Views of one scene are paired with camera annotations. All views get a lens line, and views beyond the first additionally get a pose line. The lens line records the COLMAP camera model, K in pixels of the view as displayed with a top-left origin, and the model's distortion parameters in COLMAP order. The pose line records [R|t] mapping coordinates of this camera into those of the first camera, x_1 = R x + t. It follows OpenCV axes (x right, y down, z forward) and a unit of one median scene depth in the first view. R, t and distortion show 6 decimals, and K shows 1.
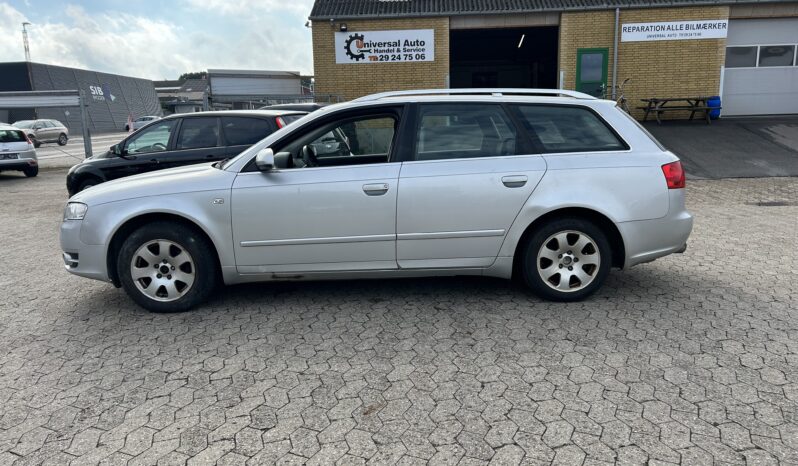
lens RADIAL K [[611.8, 0, 404.5], [0, 611.8, 191.0], [0, 0, 1]] dist [0.028208, -0.006176]
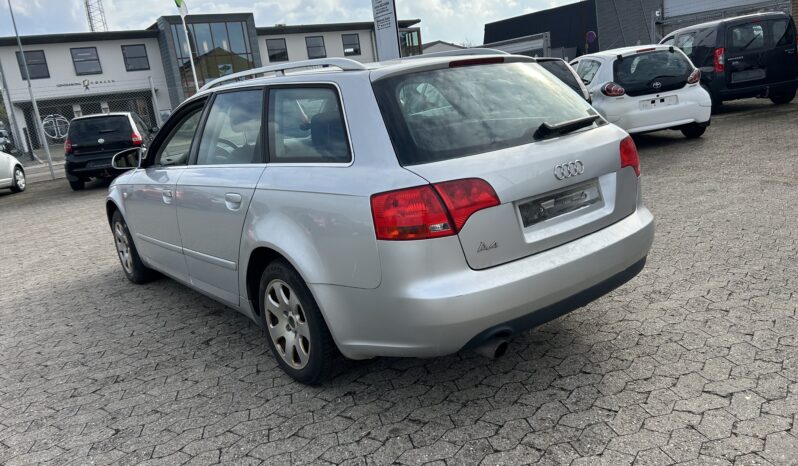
lens RADIAL K [[611.8, 0, 404.5], [0, 611.8, 191.0], [0, 0, 1]] dist [0.028208, -0.006176]
pose [[0.617168, 0.078624, -0.782894, 0.929257], [0.010739, 0.994061, 0.108296, -0.111284], [0.786758, -0.075245, 0.612658, 0.748301]]
